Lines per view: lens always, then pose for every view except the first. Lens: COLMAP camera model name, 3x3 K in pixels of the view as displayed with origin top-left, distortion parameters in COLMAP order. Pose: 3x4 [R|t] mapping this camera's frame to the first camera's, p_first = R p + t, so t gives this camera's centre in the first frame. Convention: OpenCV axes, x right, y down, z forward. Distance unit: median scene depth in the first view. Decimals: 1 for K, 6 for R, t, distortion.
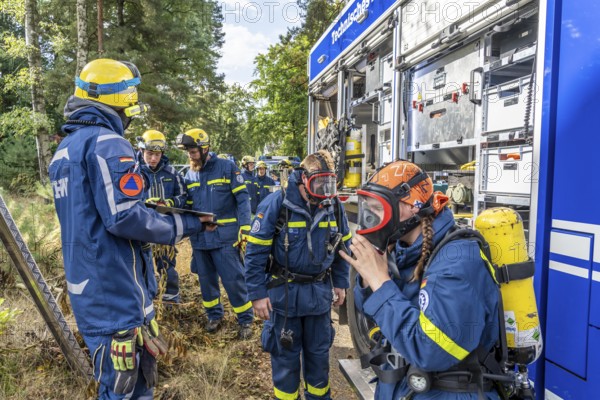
lens RADIAL K [[471.1, 0, 300.0], [0, 471.1, 200.0], [0, 0, 1]] dist [-0.002930, -0.001650]
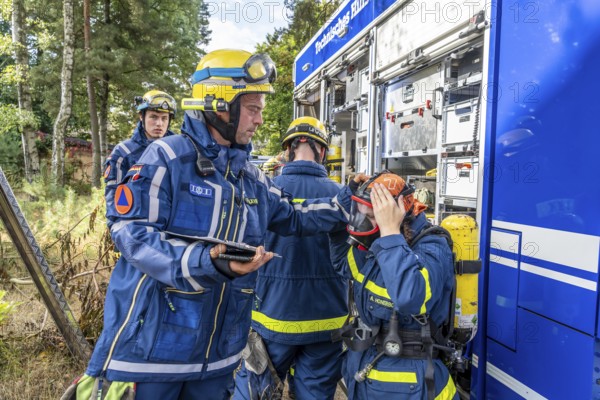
lens RADIAL K [[1149.9, 0, 300.0], [0, 1149.9, 200.0], [0, 0, 1]] dist [0.000868, 0.053031]
pose [[0.999861, 0.007688, -0.014805, 0.075422], [-0.007376, 0.999751, 0.021064, -0.057375], [0.014963, -0.020952, 0.999669, -1.642354]]
